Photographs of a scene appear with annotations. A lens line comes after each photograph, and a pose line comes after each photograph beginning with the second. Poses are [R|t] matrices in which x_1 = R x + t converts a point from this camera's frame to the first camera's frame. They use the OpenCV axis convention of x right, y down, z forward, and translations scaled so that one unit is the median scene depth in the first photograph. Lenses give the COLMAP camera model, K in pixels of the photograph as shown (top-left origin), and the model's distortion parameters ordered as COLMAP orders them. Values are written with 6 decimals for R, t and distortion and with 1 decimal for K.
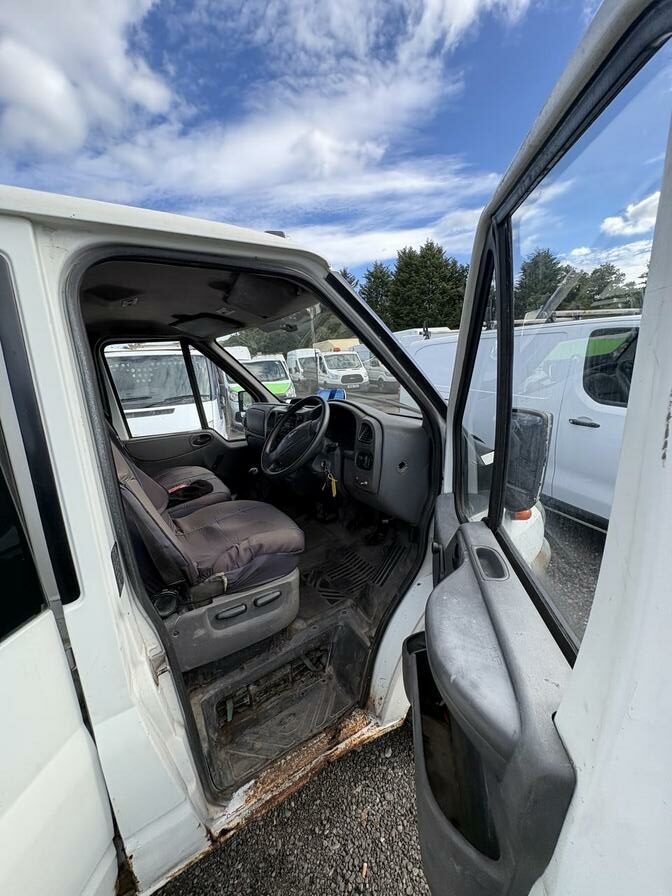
lens RADIAL K [[360.8, 0, 340.8], [0, 360.8, 437.0], [0, 0, 1]] dist [-0.010322, -0.000003]
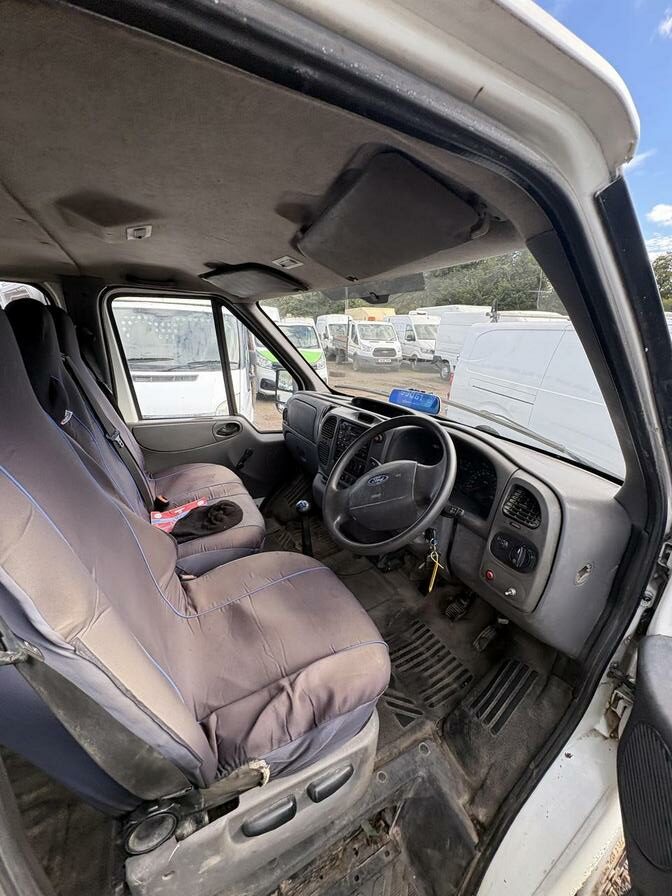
lens RADIAL K [[367.1, 0, 338.8], [0, 367.1, 440.2], [0, 0, 1]] dist [0.001535, 0.000287]
pose [[0.992356, 0.111932, -0.051974, -0.106657], [-0.107002, 0.990220, 0.089530, -0.071349], [0.061487, -0.083285, 0.994627, 0.222319]]
